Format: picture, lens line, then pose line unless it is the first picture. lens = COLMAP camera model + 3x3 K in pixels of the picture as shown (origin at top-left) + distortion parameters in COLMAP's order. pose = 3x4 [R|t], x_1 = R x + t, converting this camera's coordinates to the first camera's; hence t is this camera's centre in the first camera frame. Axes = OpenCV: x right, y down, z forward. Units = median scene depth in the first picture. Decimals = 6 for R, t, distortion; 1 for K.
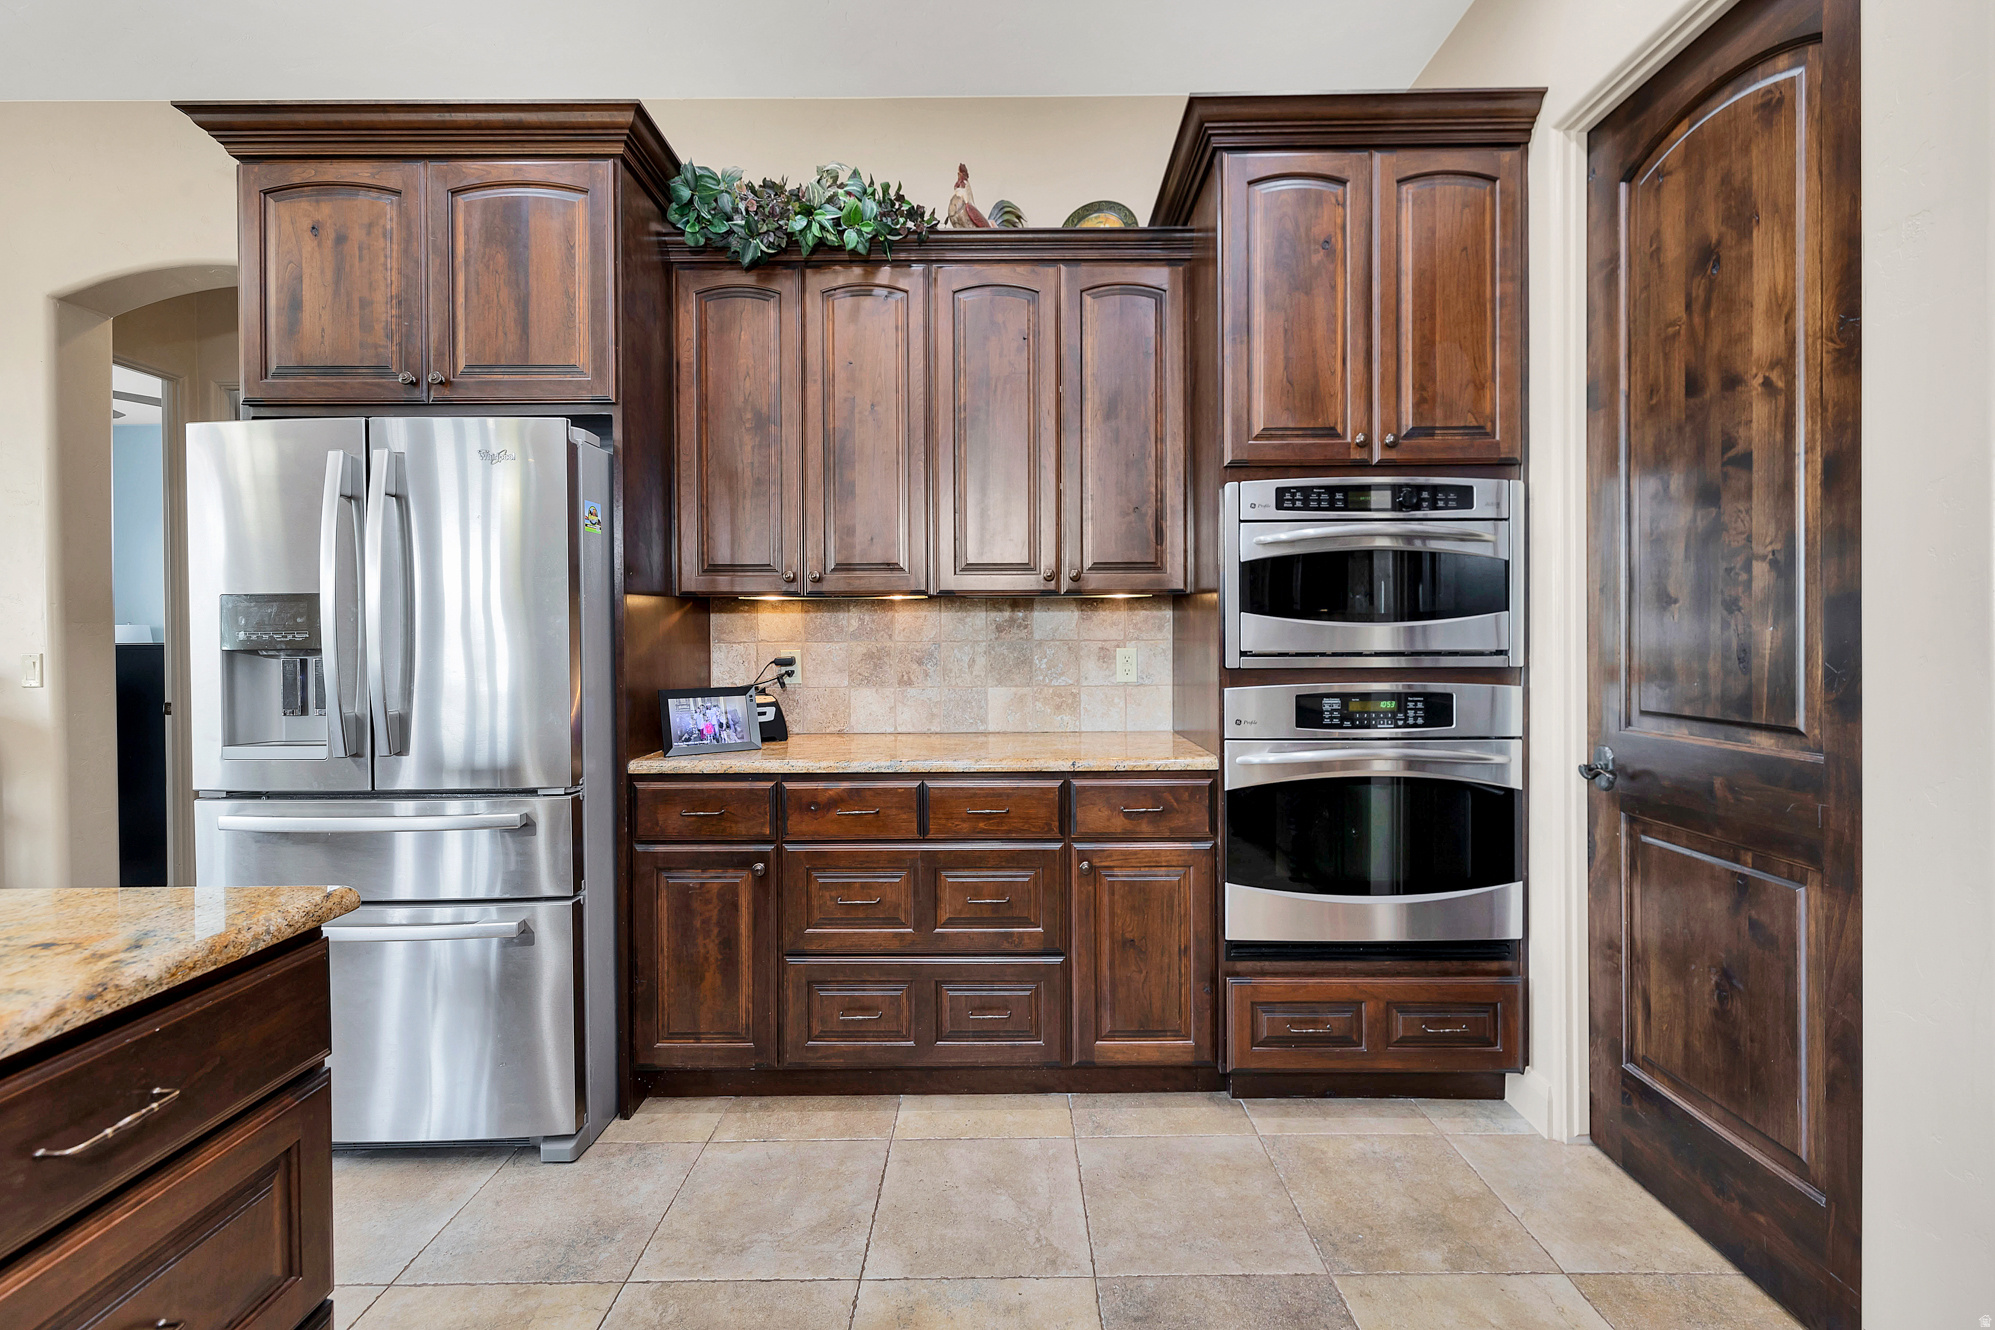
lens RADIAL K [[867.2, 0, 986.0], [0, 867.2, 640.7], [0, 0, 1]] dist [-0.001750, 0.005905]
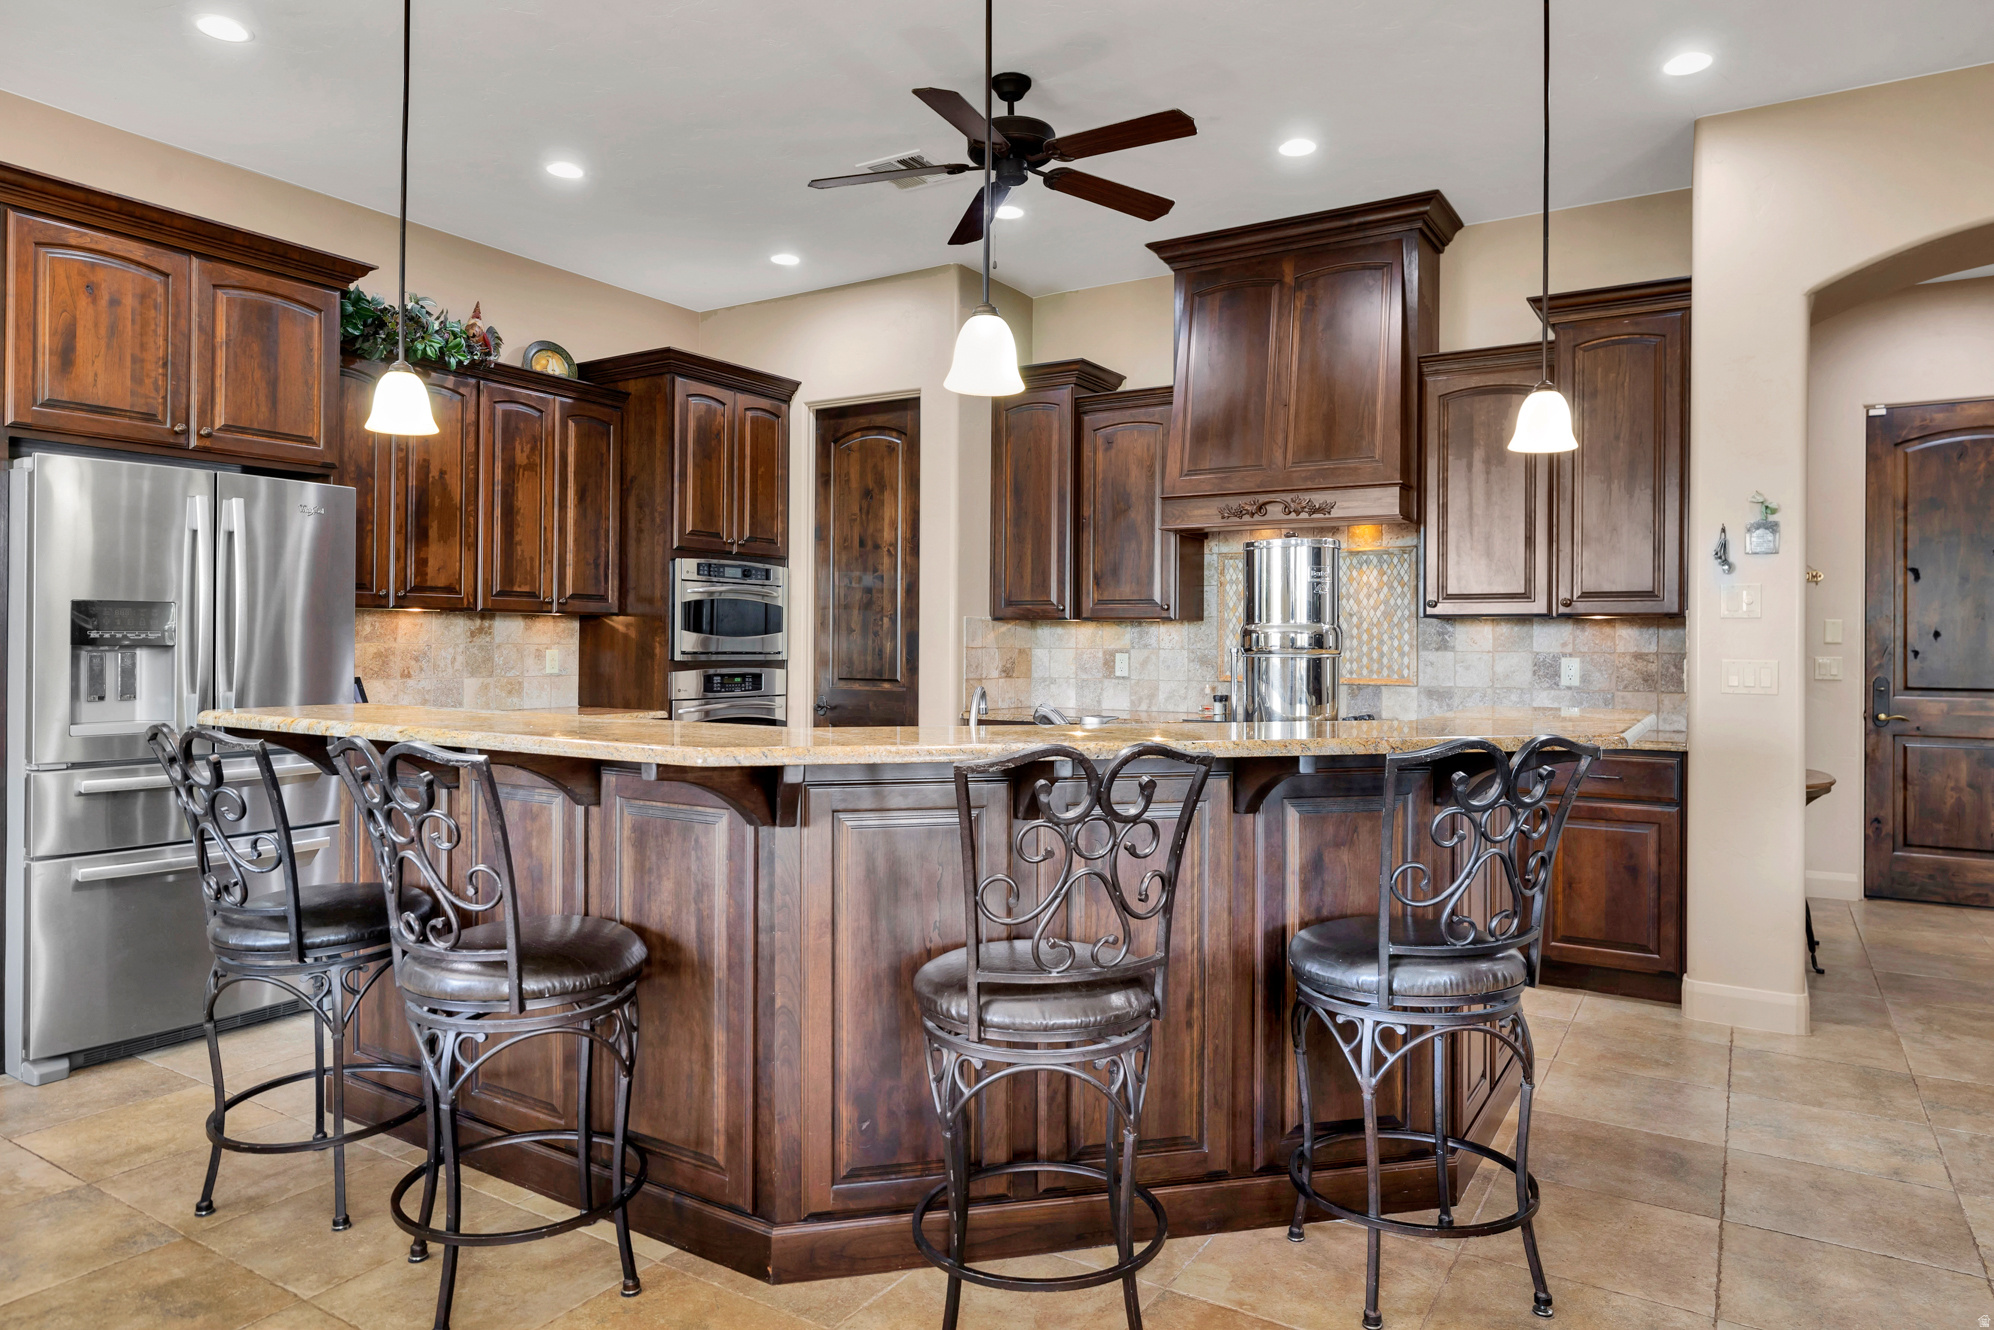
lens RADIAL K [[1192.3, 0, 1009.5], [0, 1192.3, 639.8], [0, 0, 1]] dist [-0.002484, -0.000237]
pose [[0.521713, 0.013260, 0.853018, -1.488031], [-0.008253, 0.999911, -0.010496, 0.008390], [-0.853081, -0.001564, 0.521776, -0.898936]]
